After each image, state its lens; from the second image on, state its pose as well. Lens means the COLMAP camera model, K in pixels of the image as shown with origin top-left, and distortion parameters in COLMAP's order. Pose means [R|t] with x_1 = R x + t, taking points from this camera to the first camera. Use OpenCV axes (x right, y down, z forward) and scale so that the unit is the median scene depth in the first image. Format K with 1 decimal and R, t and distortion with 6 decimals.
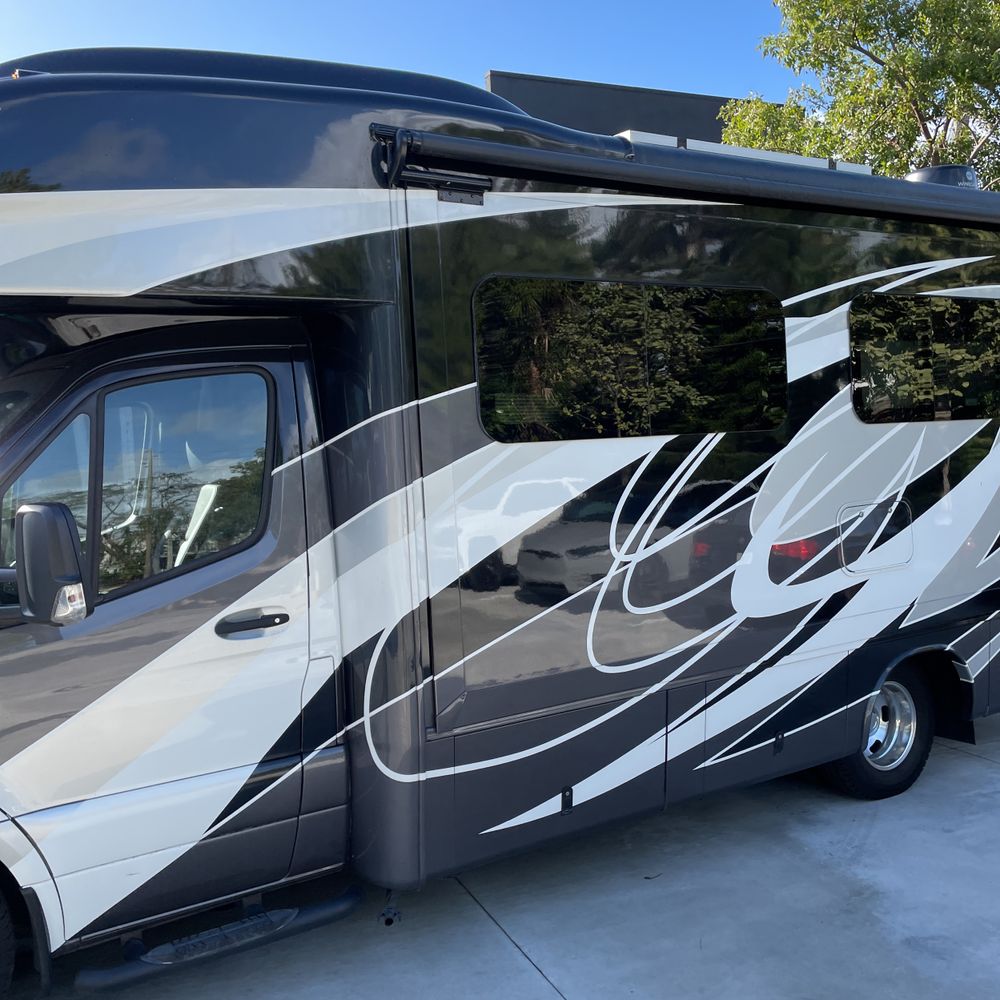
lens RADIAL K [[1006.1, 0, 493.9], [0, 1006.1, 490.6], [0, 0, 1]] dist [0.103858, -0.144464]
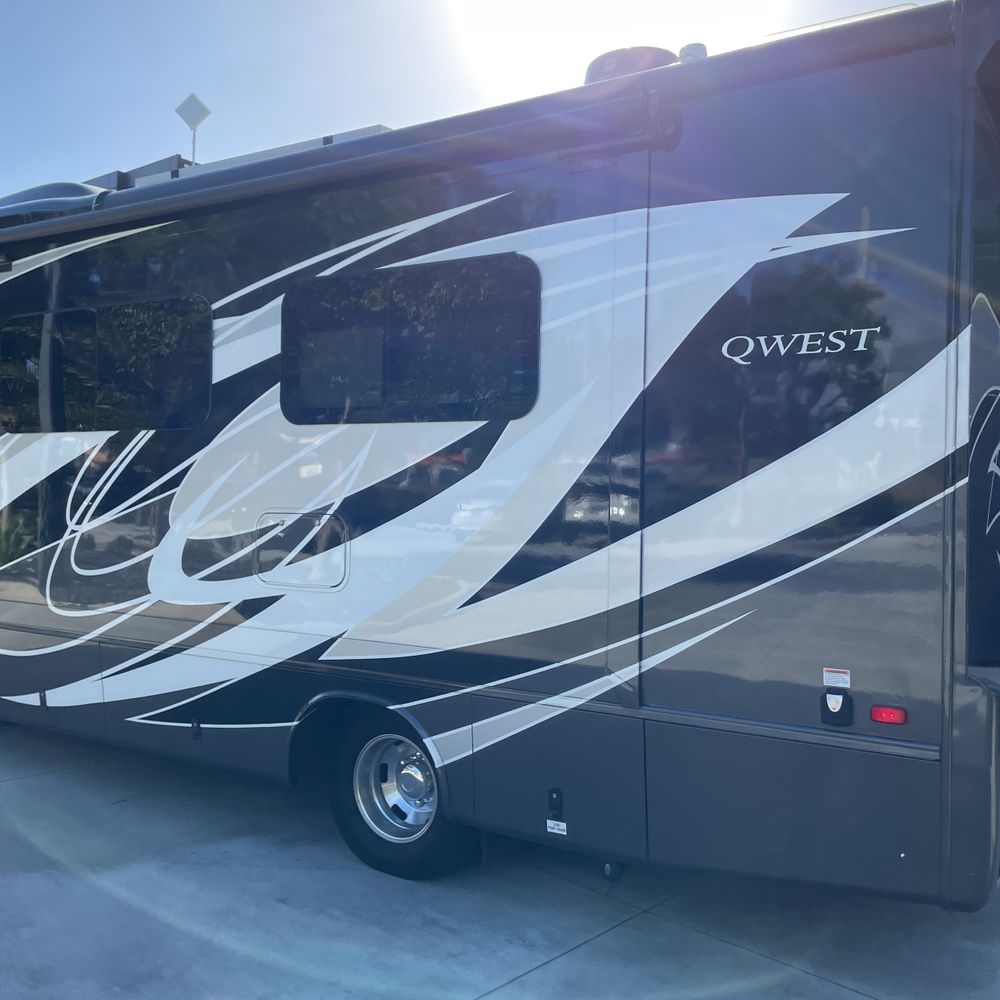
lens RADIAL K [[1006.1, 0, 493.9], [0, 1006.1, 490.6], [0, 0, 1]] dist [0.103858, -0.144464]
pose [[0.428936, 0.062952, -0.901139, 1.392251], [-0.069816, 0.996895, 0.036409, -0.057706], [0.900633, 0.047296, 0.431999, 0.851189]]
